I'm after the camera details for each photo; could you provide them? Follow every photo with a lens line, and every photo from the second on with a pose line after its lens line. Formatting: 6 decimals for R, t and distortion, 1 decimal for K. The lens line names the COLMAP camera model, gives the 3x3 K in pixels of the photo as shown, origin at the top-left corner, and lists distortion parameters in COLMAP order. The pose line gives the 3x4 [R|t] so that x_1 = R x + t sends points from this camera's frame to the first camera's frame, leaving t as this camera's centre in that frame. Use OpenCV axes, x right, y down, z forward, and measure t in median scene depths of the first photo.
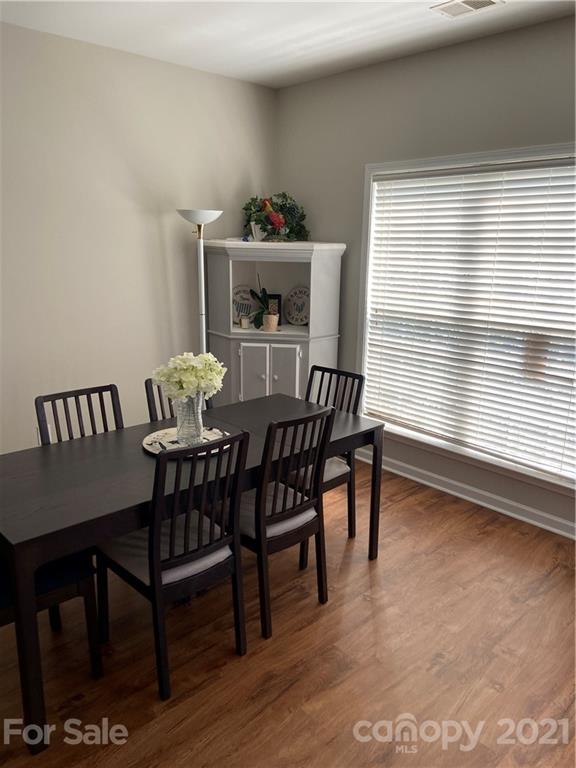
lens RADIAL K [[583.1, 0, 288.0], [0, 583.1, 384.0], [0, 0, 1]] dist [0.125791, -0.165275]
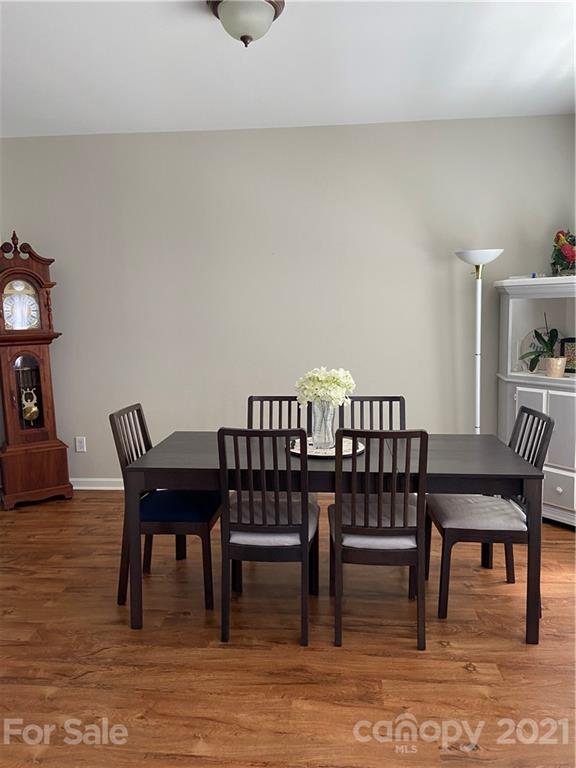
lens RADIAL K [[583.1, 0, 288.0], [0, 583.1, 384.0], [0, 0, 1]] dist [0.125791, -0.165275]
pose [[0.666570, 0.077226, -0.741431, 0.410561], [-0.160071, 0.986246, -0.041184, 0.024239], [0.728053, 0.146134, 0.669764, 0.119893]]
